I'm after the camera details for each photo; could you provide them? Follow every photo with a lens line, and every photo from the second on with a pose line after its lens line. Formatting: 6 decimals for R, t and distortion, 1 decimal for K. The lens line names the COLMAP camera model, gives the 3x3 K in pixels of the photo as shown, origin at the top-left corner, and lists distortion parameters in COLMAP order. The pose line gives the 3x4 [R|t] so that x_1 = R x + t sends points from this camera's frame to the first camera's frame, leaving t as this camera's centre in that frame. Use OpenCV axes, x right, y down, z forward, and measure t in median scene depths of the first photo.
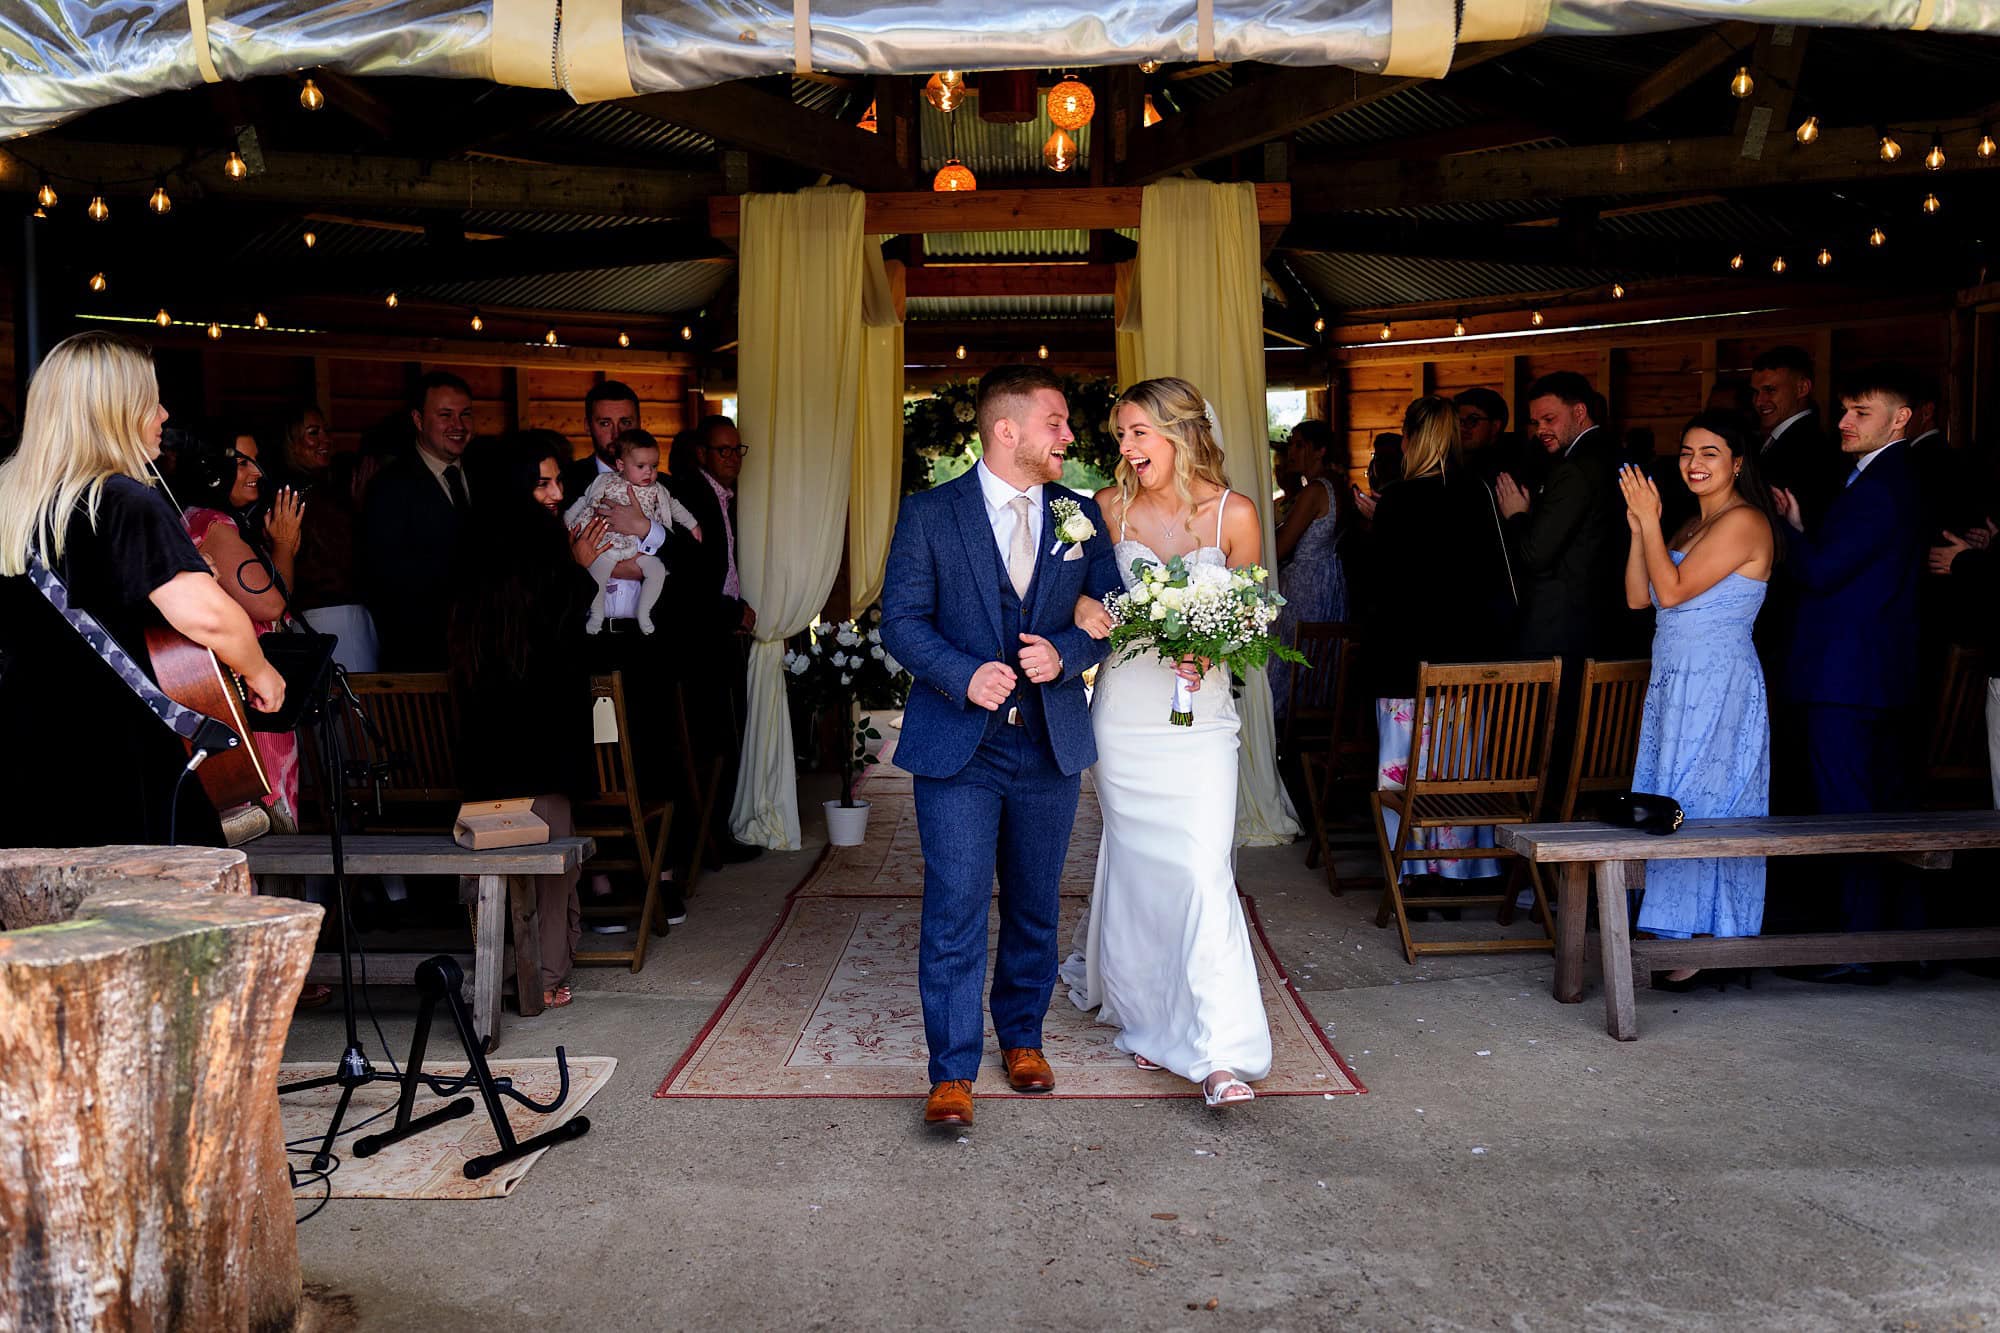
lens RADIAL K [[1766.7, 0, 1002.4], [0, 1766.7, 674.4], [0, 0, 1]] dist [-0.009569, 0.006536]
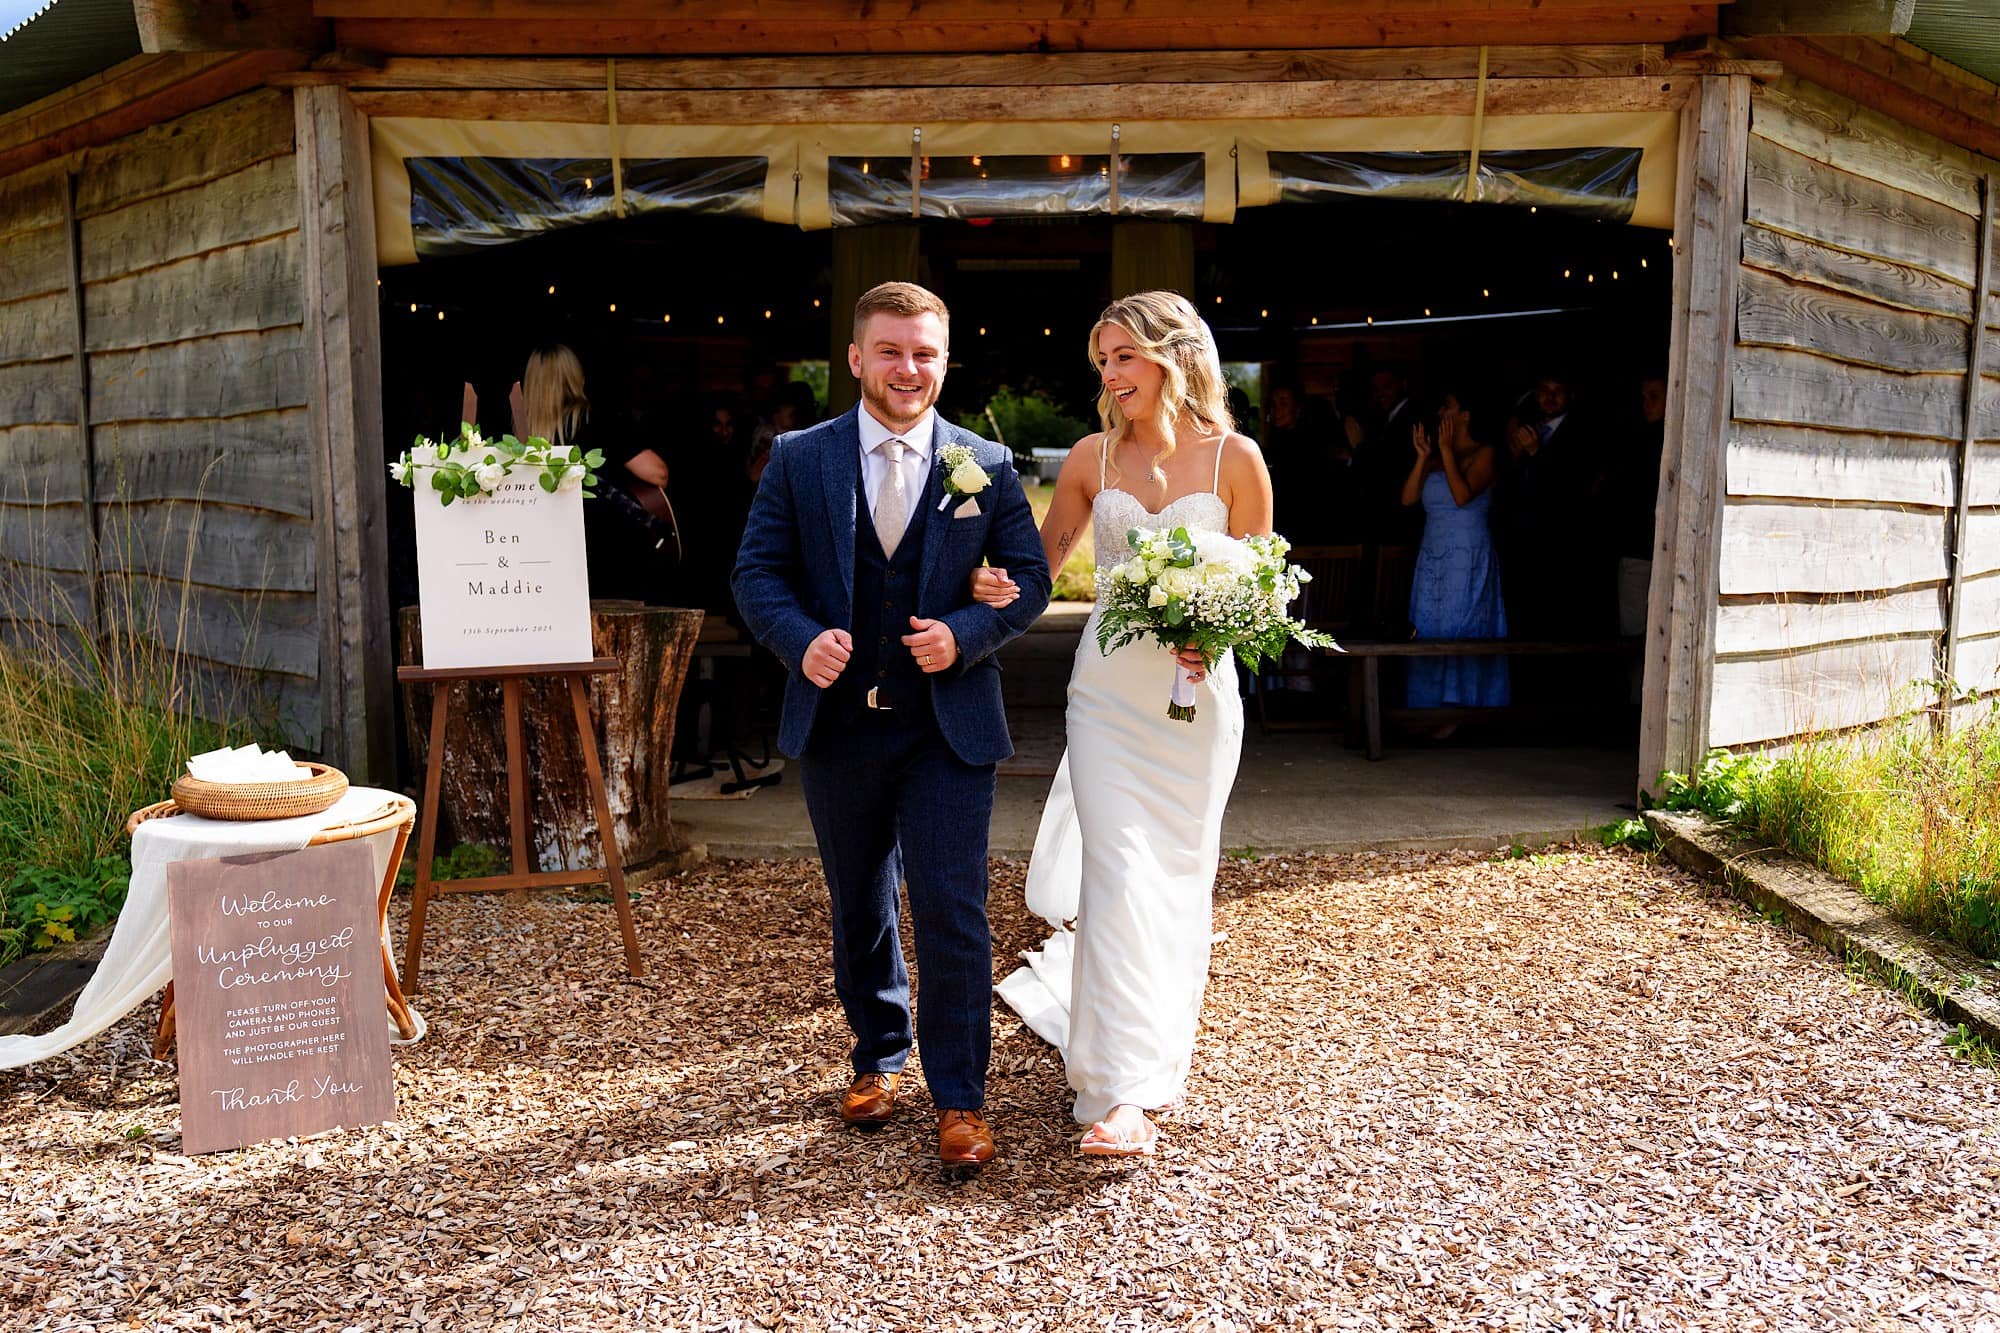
lens RADIAL K [[1472.9, 0, 998.0], [0, 1472.9, 659.9], [0, 0, 1]] dist [-0.005250, 0.025519]
pose [[0.999894, 0.012146, -0.008060, 0.001505], [-0.011798, 0.999051, 0.041928, 0.120327], [0.008562, -0.041828, 0.999088, -0.910822]]
